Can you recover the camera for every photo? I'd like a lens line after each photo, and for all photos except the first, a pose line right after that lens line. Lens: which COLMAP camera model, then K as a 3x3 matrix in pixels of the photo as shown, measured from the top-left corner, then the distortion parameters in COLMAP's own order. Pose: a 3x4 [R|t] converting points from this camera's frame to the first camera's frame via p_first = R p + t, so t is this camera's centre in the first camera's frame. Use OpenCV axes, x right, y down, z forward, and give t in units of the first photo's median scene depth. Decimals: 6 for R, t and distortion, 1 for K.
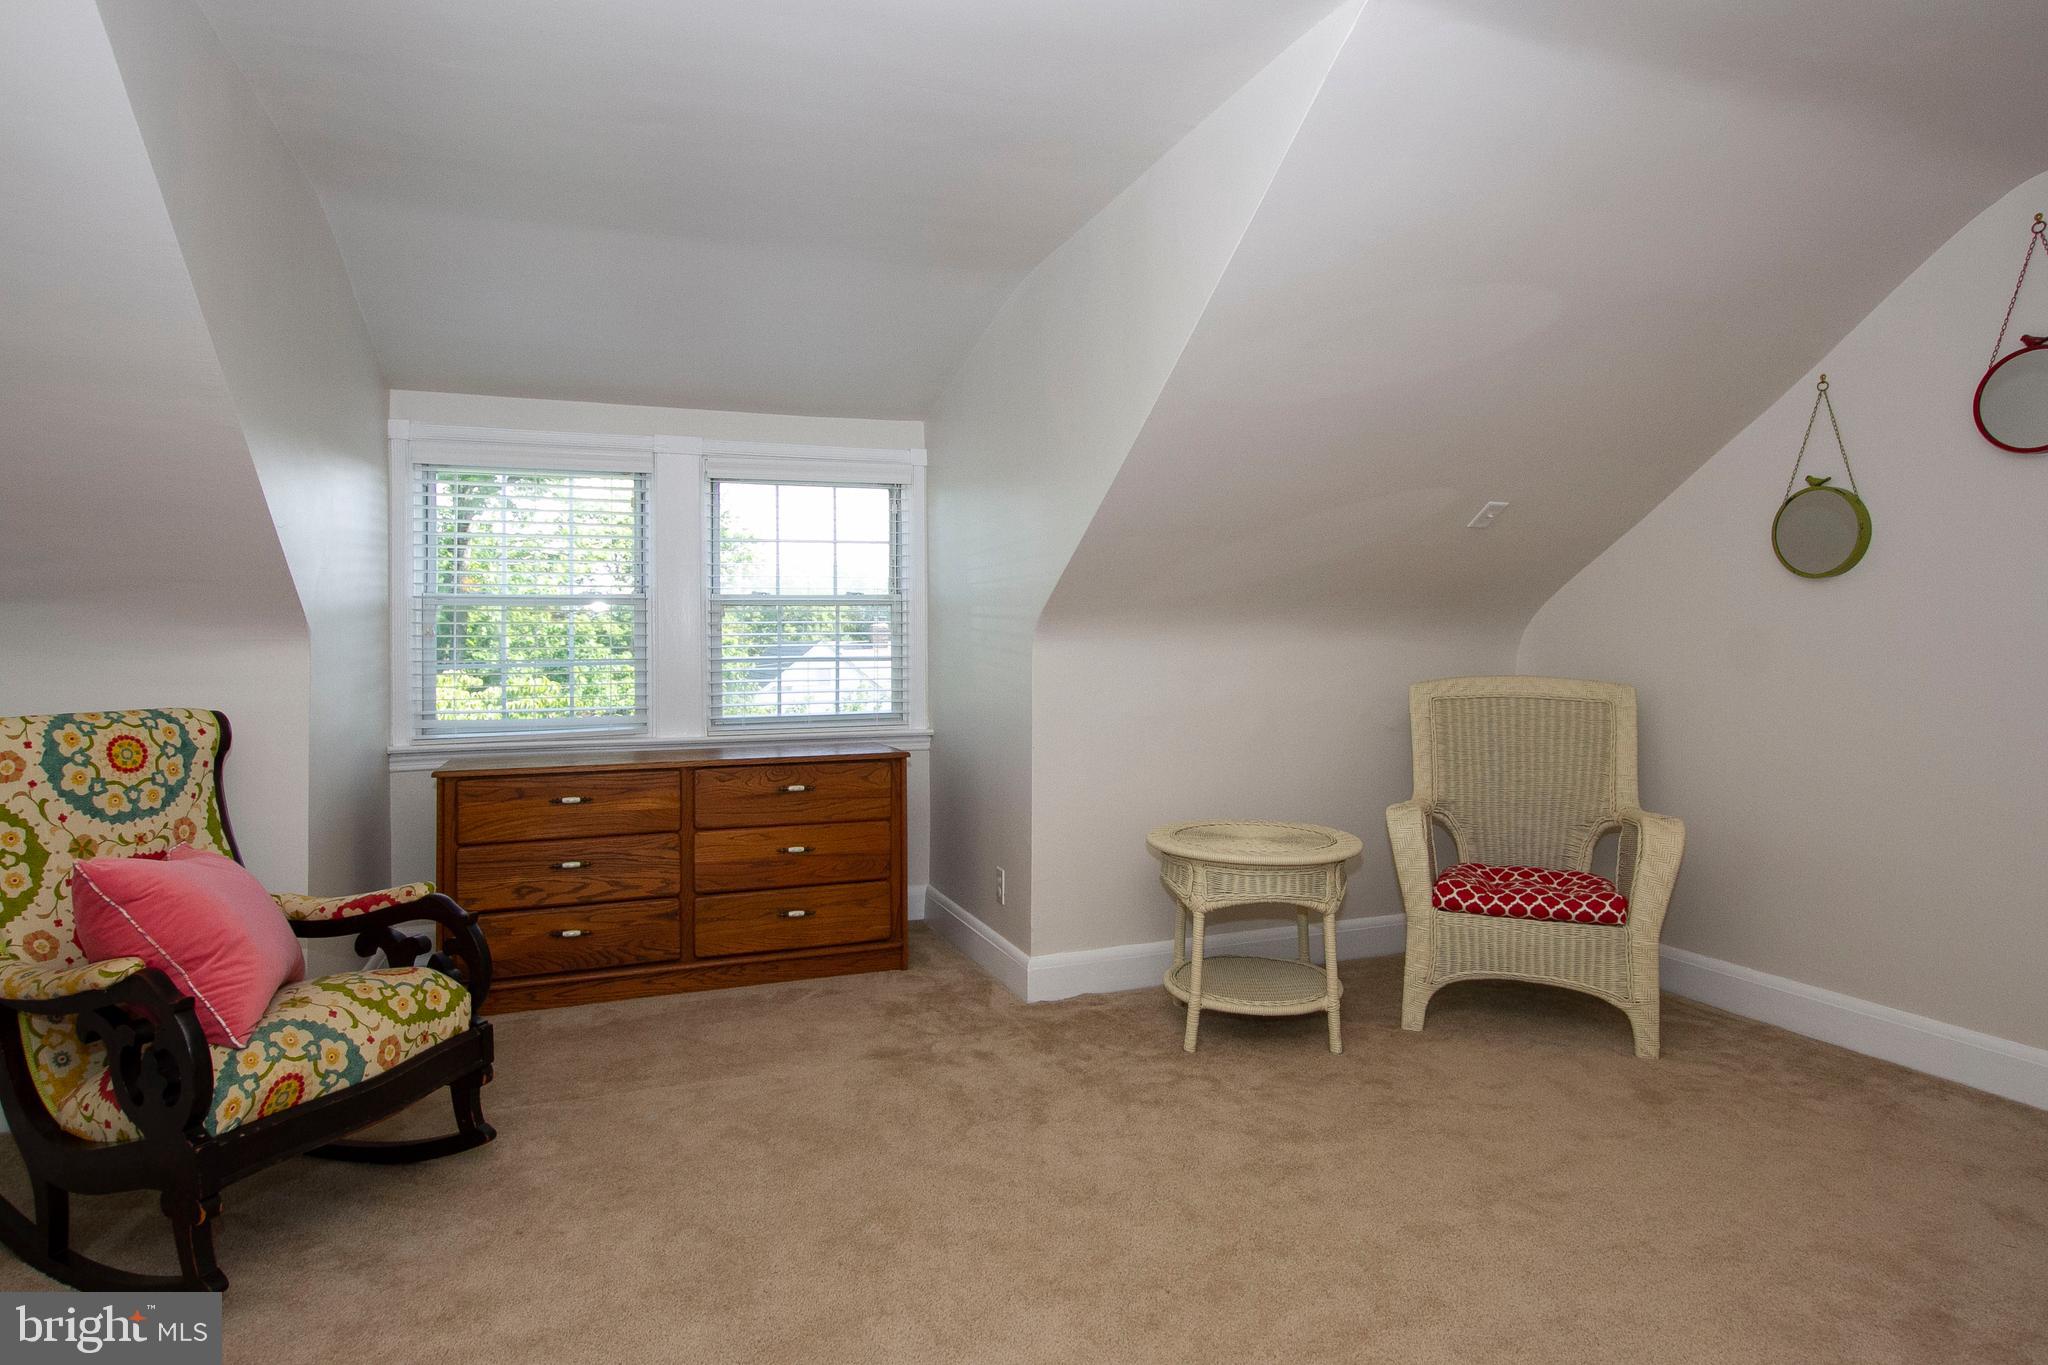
lens RADIAL K [[1045.6, 0, 1063.1], [0, 1045.6, 624.7], [0, 0, 1]] dist [-0.009347, 0.000417]
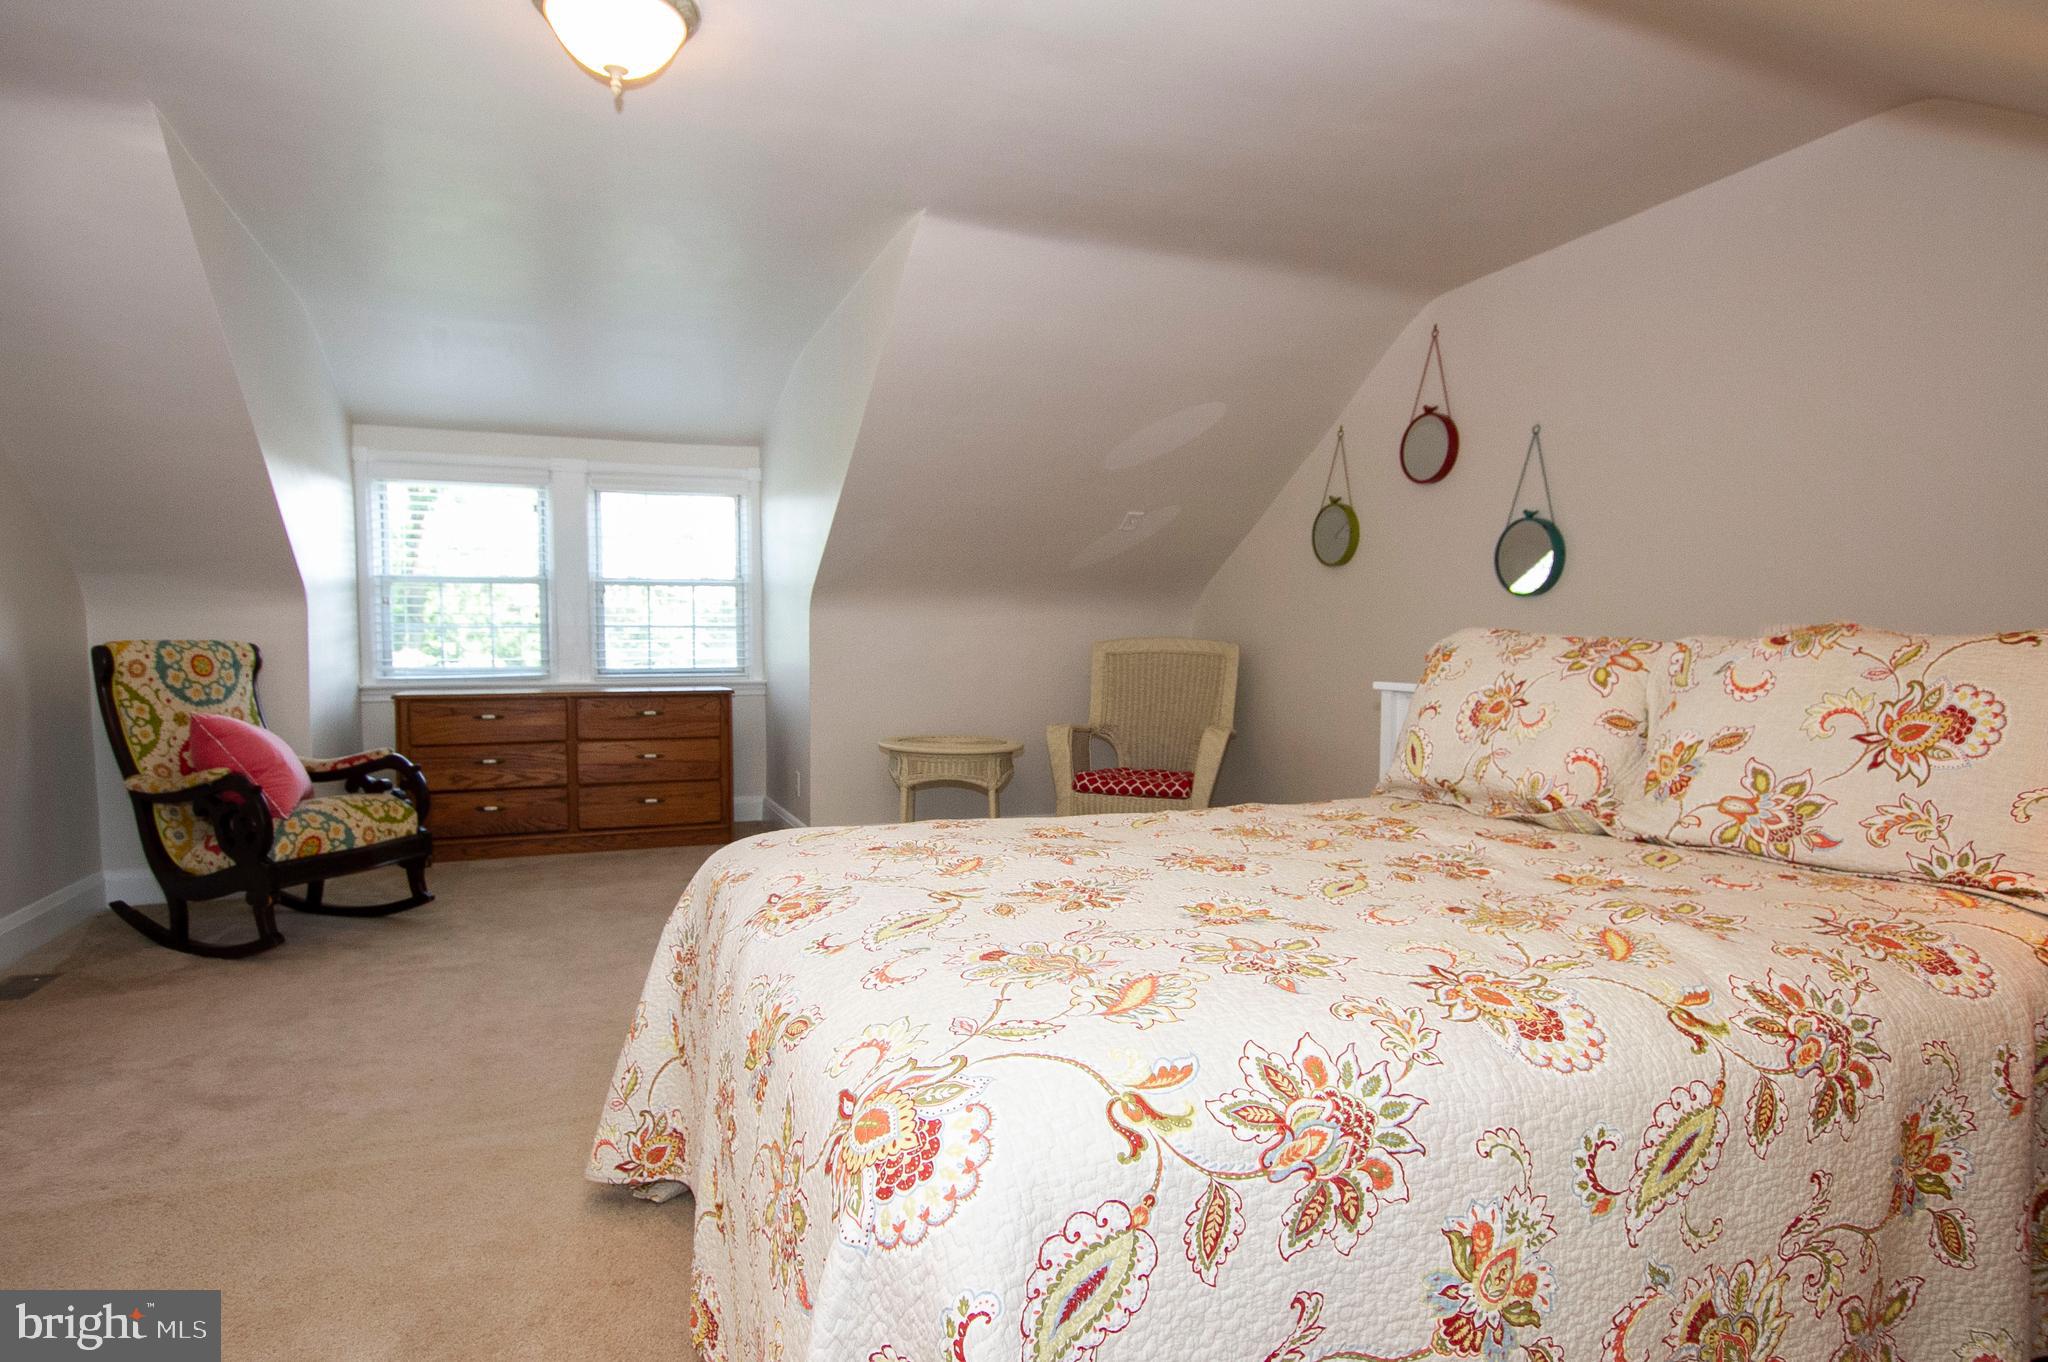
lens RADIAL K [[1049.0, 0, 1024.0], [0, 1049.0, 681.0], [0, 0, 1]] dist [0.000701, 0.000093]
pose [[0.999976, 0.006408, -0.002544, 0.384132], [-0.006256, 0.998435, 0.055570, 0.046994], [0.002896, -0.055553, 0.998452, -0.626760]]
